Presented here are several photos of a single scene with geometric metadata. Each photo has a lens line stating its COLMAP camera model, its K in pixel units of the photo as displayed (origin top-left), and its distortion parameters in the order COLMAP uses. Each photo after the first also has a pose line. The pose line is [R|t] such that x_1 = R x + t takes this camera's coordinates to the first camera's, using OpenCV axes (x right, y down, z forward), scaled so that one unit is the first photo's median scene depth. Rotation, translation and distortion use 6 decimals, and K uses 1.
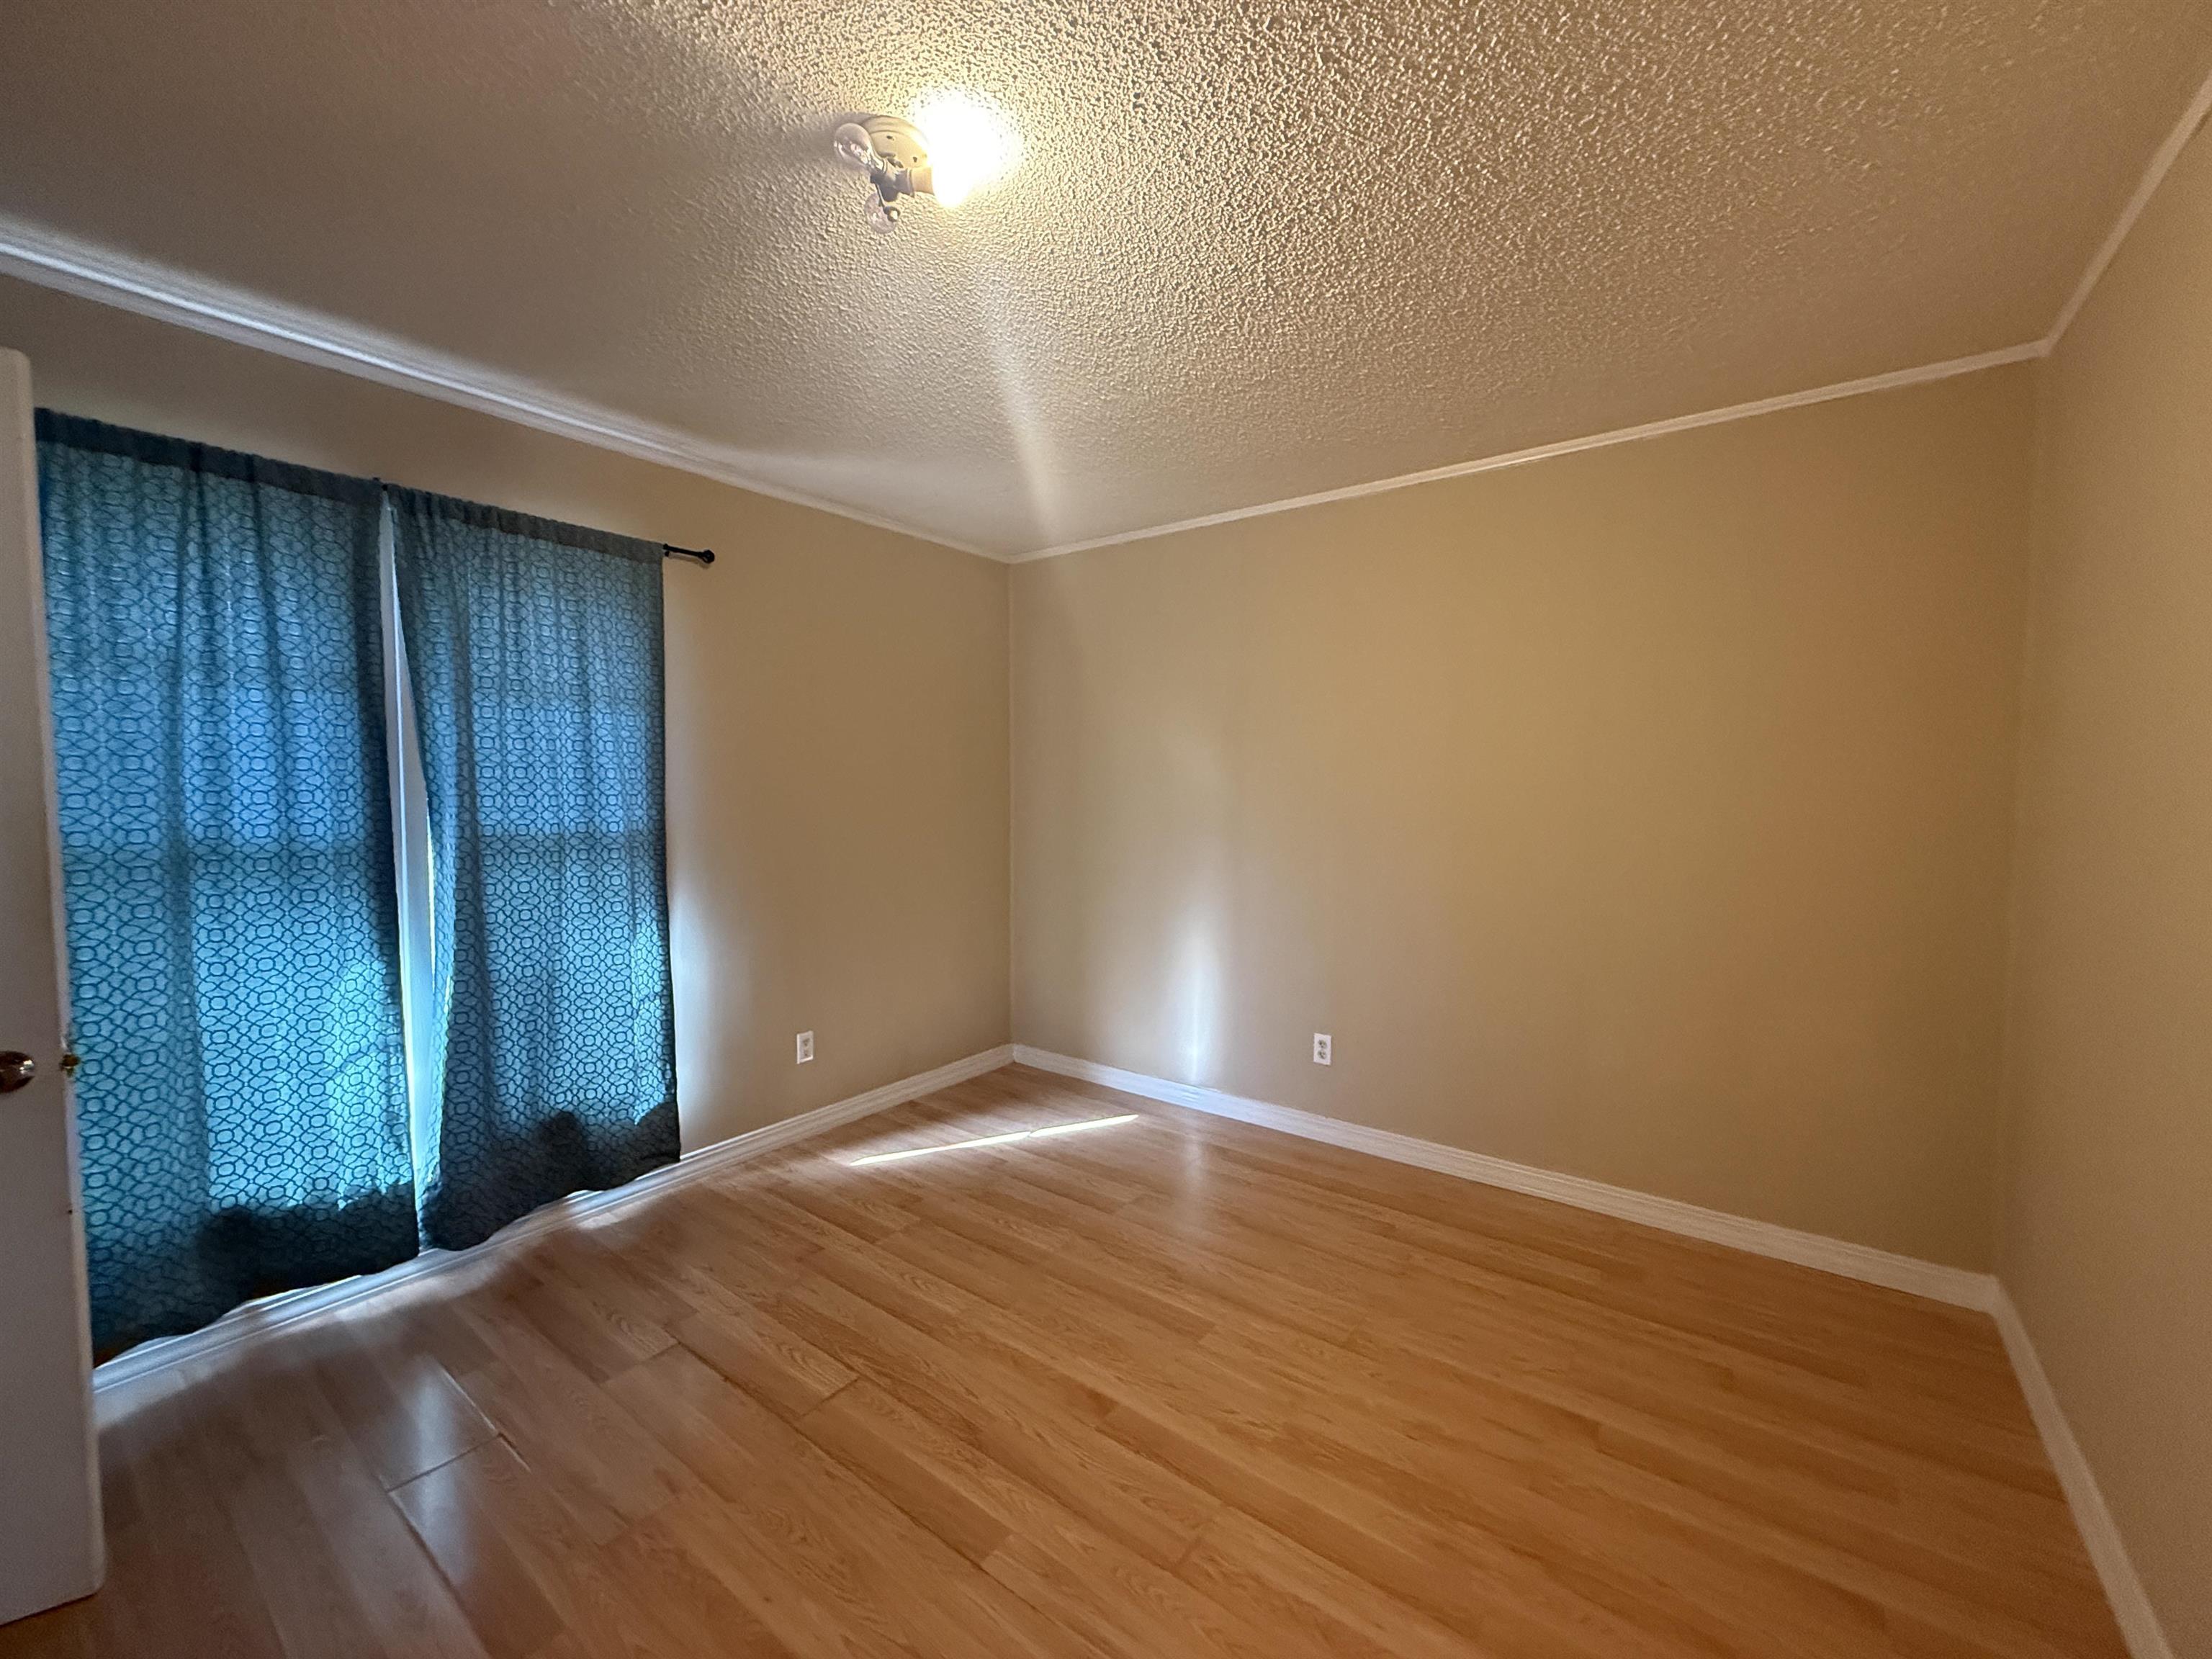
lens RADIAL K [[876.2, 0, 1115.7], [0, 876.2, 830.8], [0, 0, 1]] dist [0.000855, 0.000528]
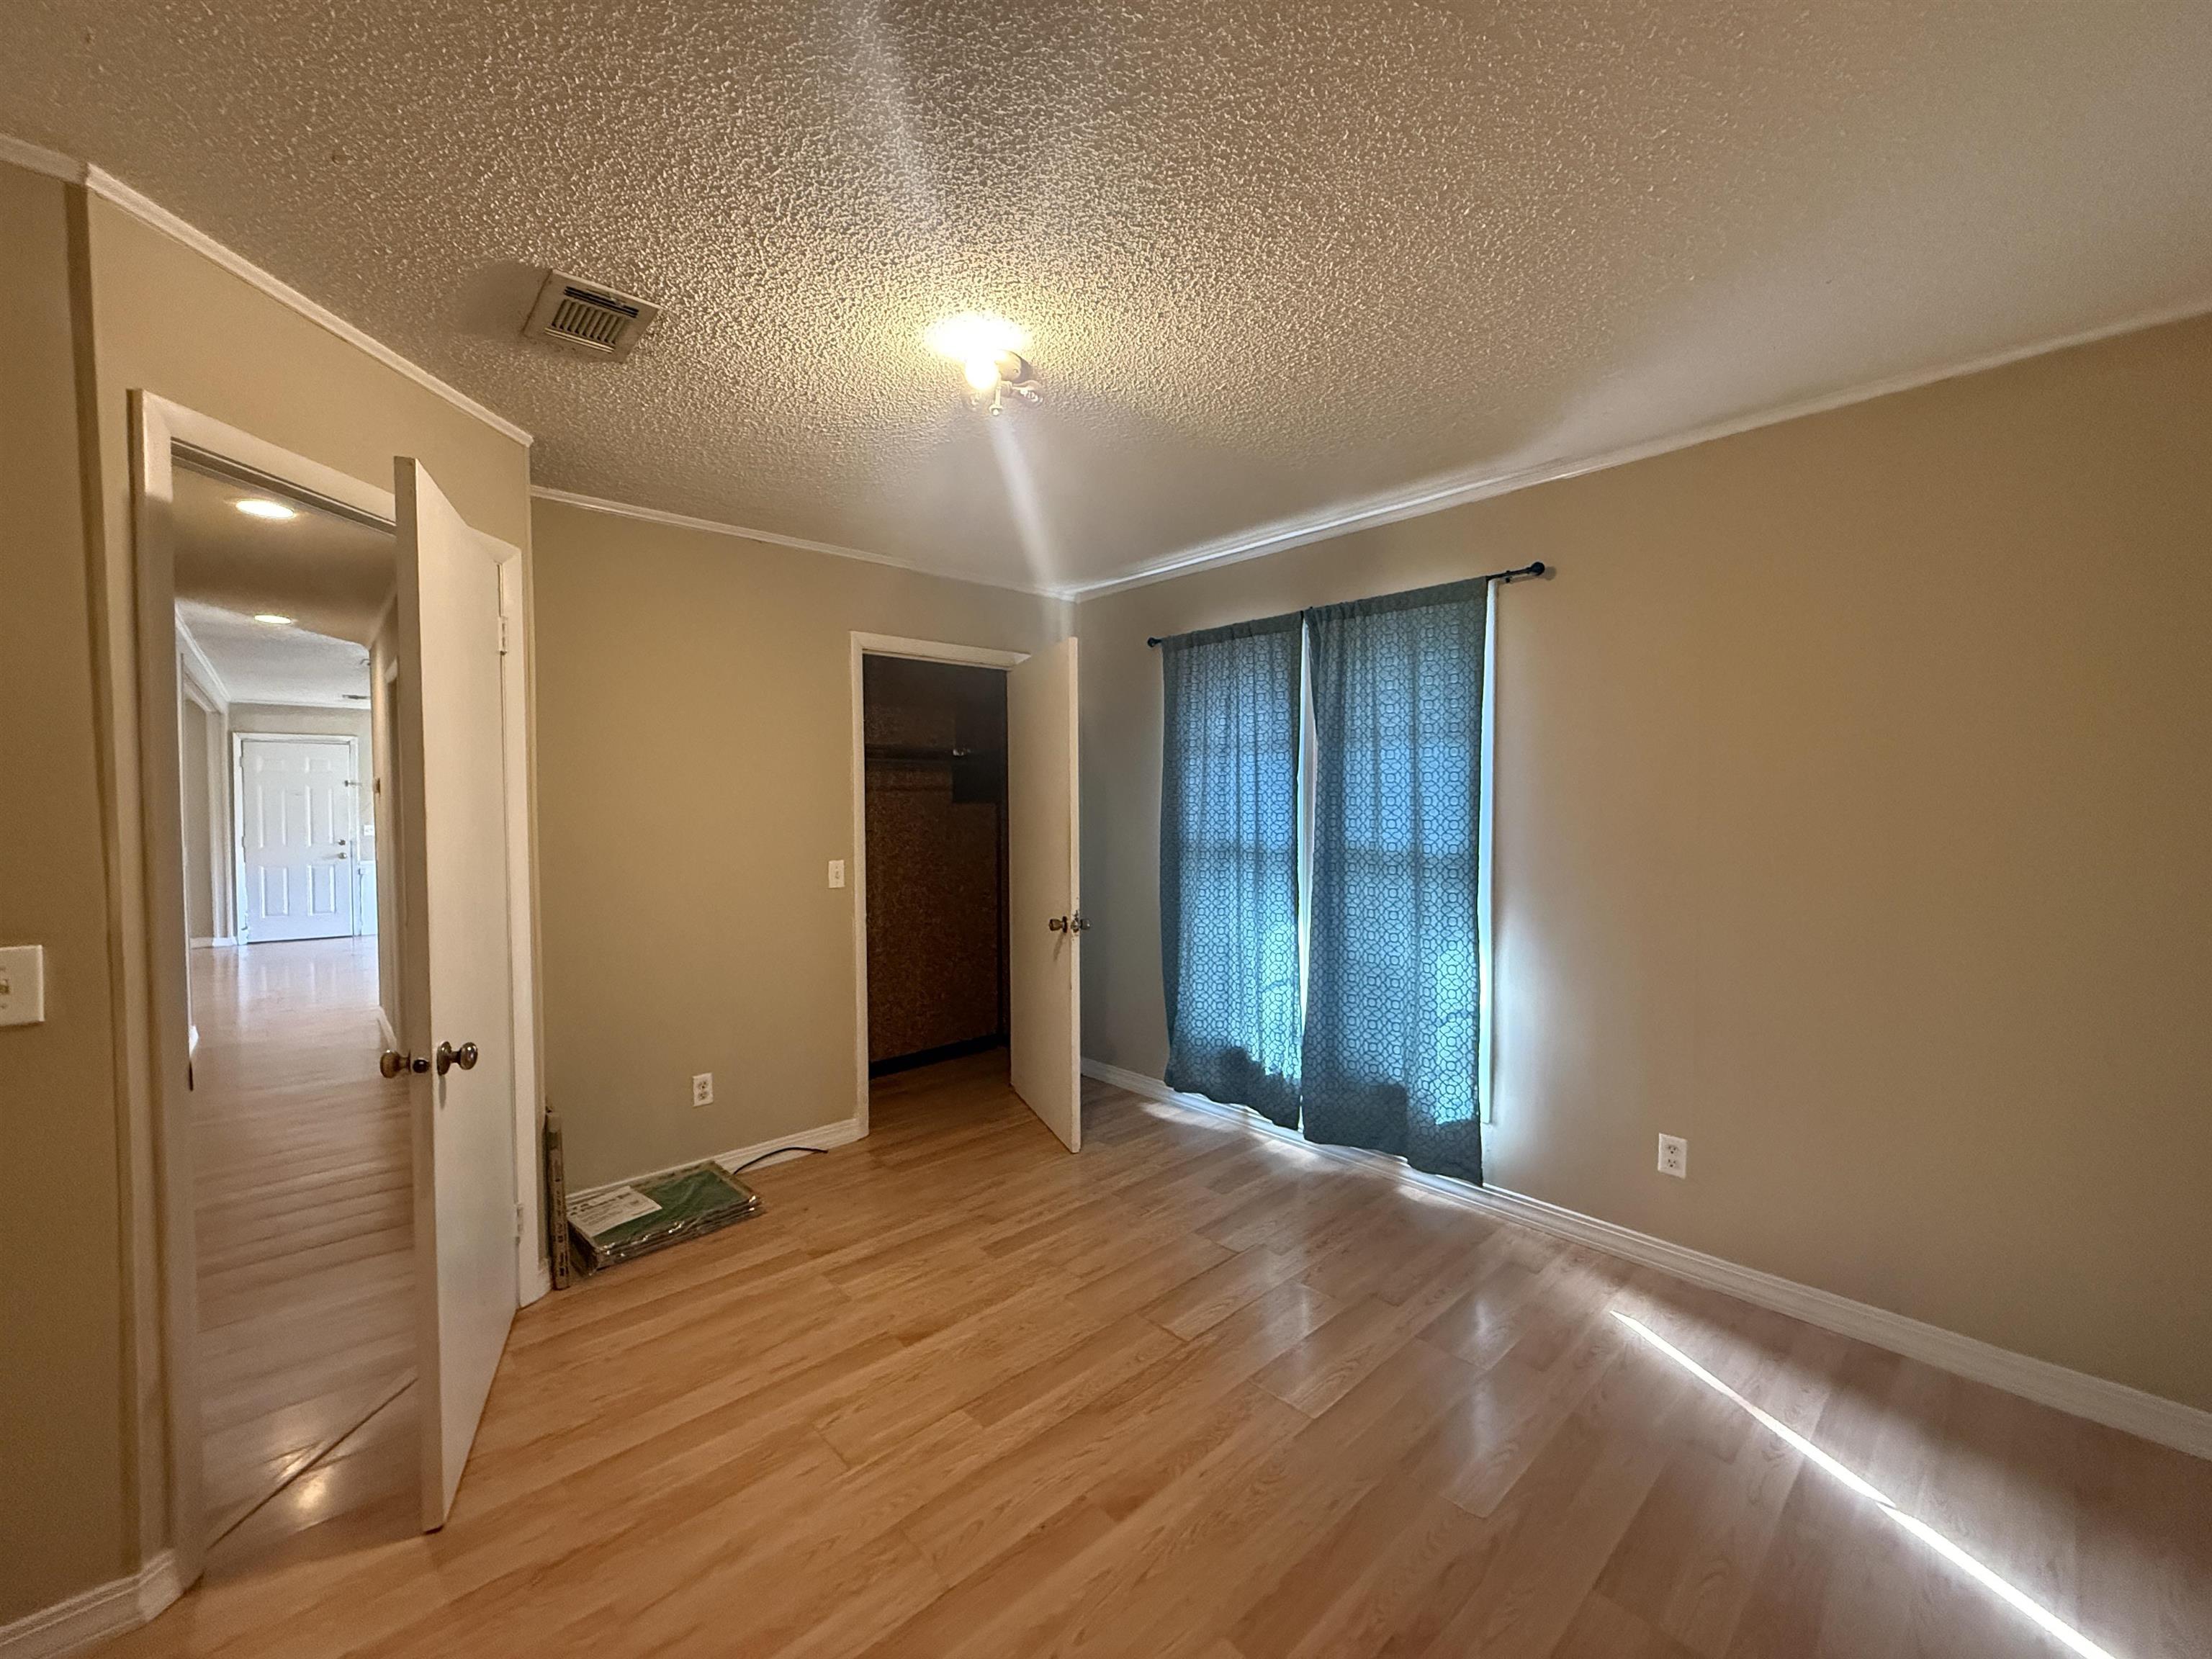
lens RADIAL K [[878.0, 0, 1088.4], [0, 878.0, 819.3], [0, 0, 1]] dist [-0.000817, 0.000183]
pose [[-0.191564, 0.018333, -0.981309, 0.699050], [-0.049042, 0.998398, 0.028226, -0.059394], [0.980254, 0.053532, -0.190358, 0.907503]]
